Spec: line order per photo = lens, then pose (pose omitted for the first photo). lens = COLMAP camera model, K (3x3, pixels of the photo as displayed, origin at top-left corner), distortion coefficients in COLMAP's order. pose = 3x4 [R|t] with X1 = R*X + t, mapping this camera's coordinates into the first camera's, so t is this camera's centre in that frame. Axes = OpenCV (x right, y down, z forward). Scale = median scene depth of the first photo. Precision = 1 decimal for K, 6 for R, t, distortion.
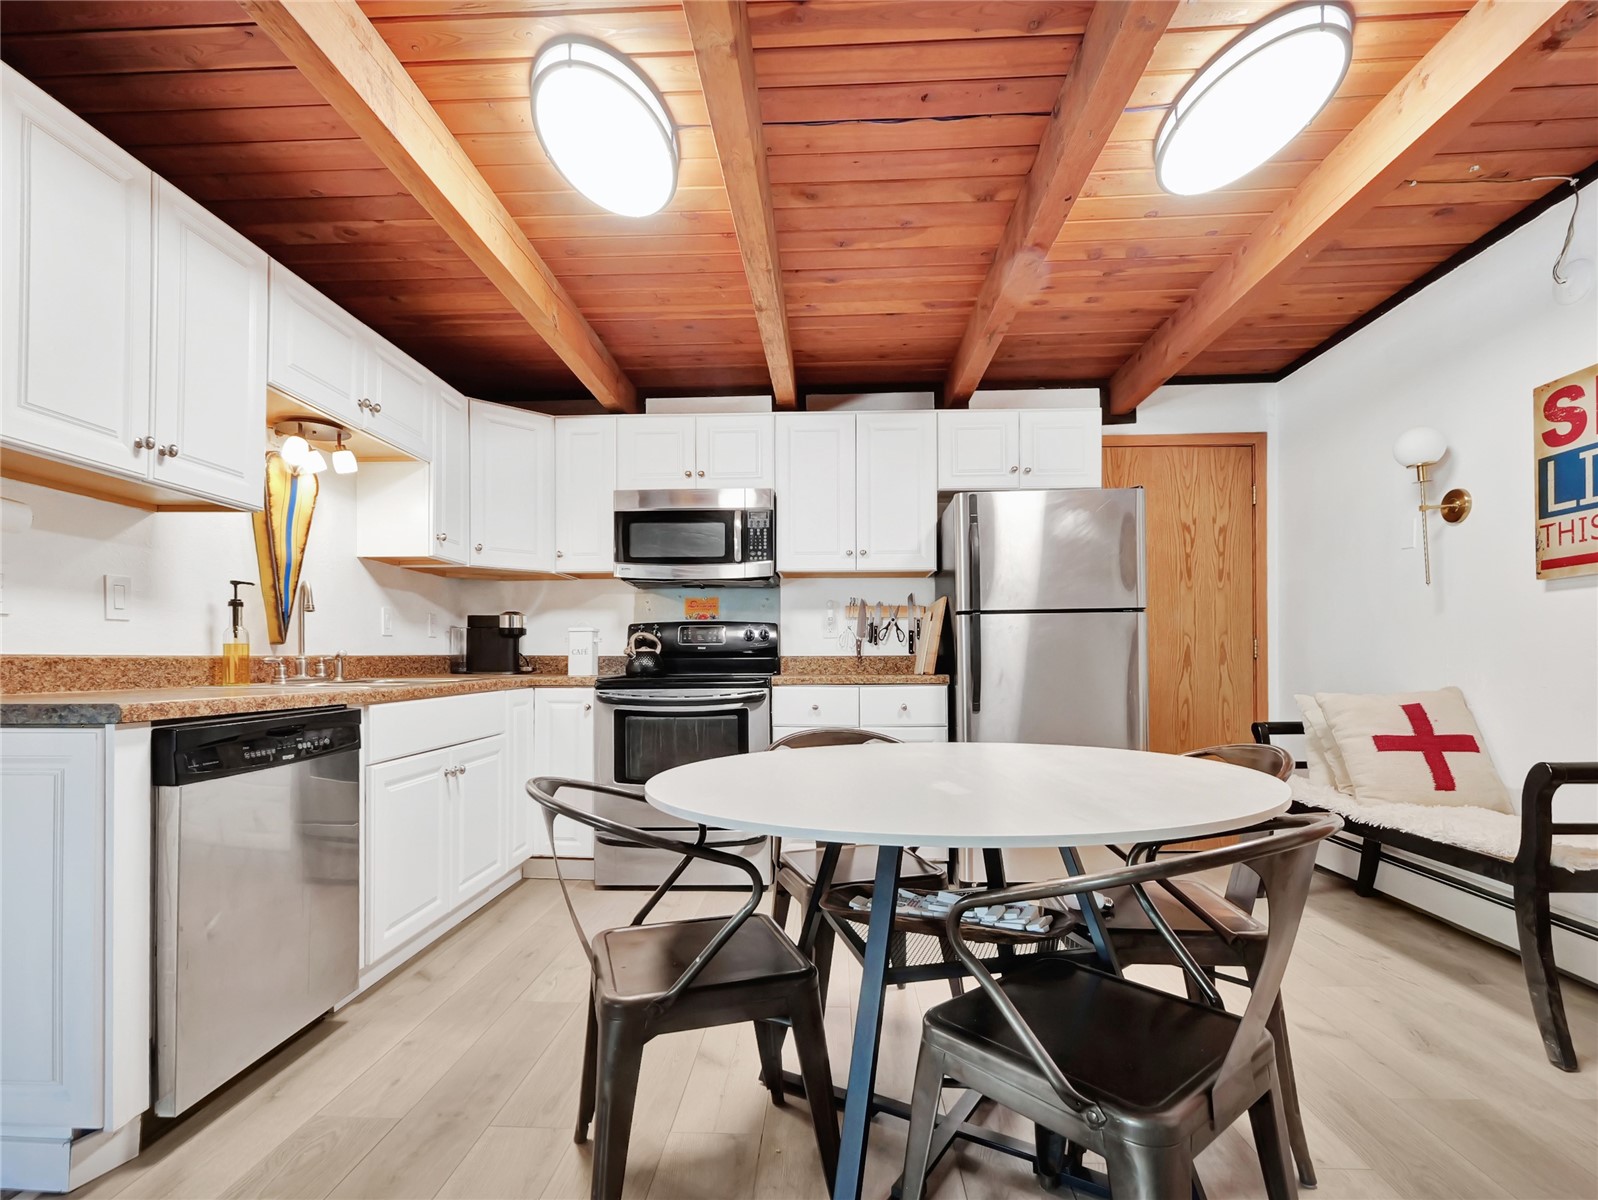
lens RADIAL K [[781.0, 0, 791.0], [0, 781.0, 659.9], [0, 0, 1]] dist [0.001921, -0.000004]
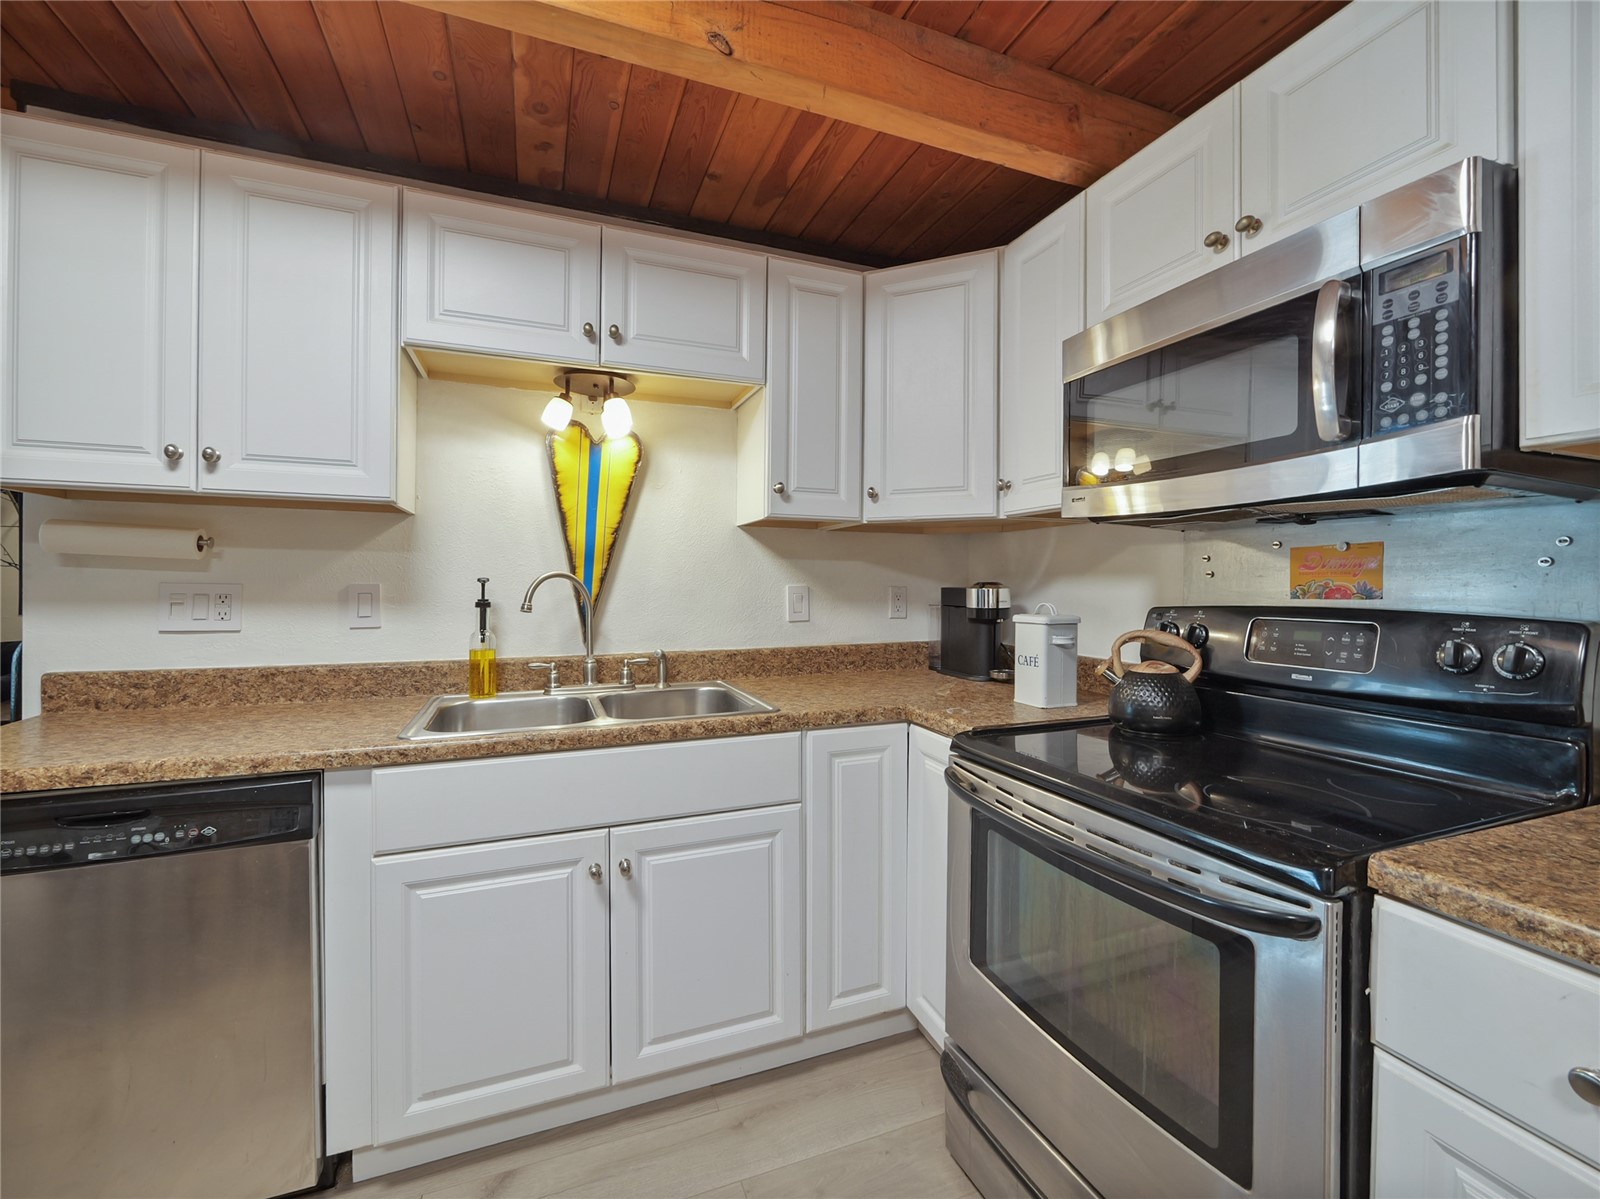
lens RADIAL K [[686.5, 0, 799.5], [0, 686.5, 586.2], [0, 0, 1]] dist [-0.006683, 0.000158]
pose [[0.415292, 0.007382, -0.909658, 0.106462], [-0.003358, 0.999973, 0.006583, -0.072038], [0.909682, 0.000321, 0.415306, 0.735447]]
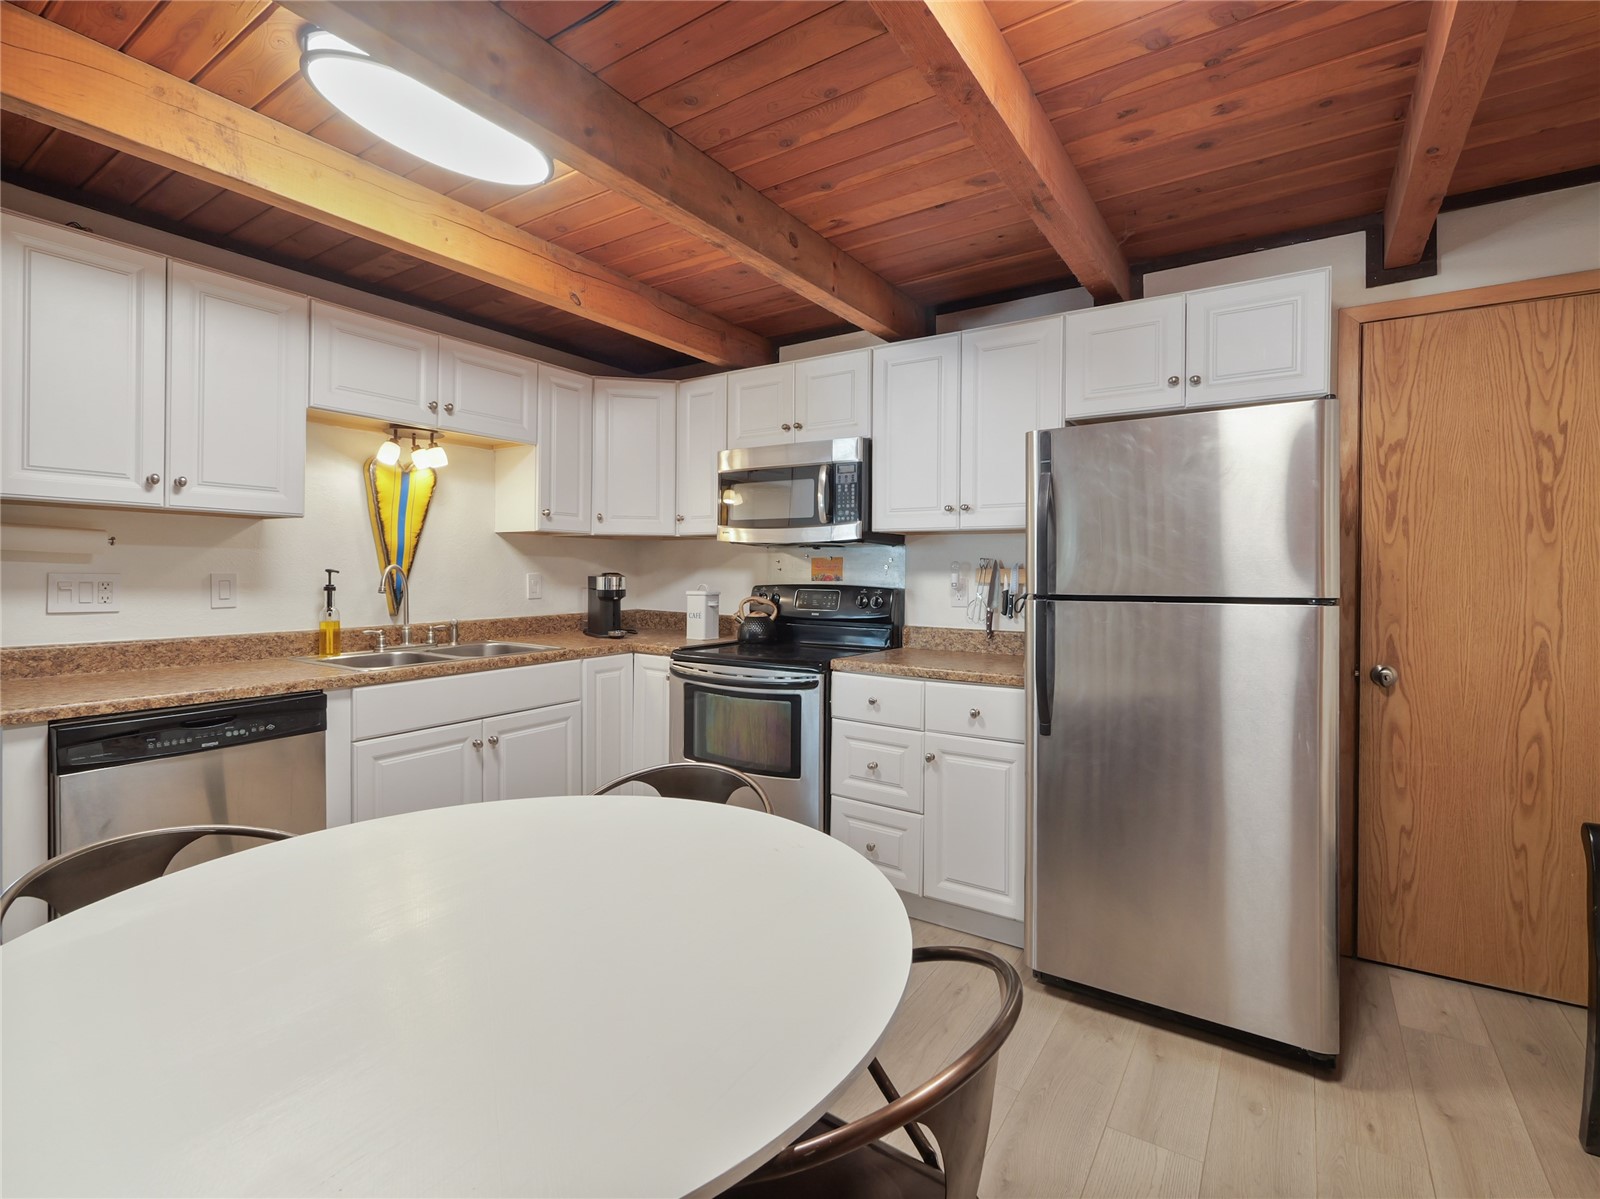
lens RADIAL K [[747.8, 0, 796.6], [0, 747.8, 579.3], [0, 0, 1]] dist [0.002197, -0.000155]
pose [[0.857302, 0.015559, -0.514578, 0.369826], [-0.009405, 0.999850, 0.014563, -0.080110], [0.514727, -0.007645, 0.857320, 0.277721]]
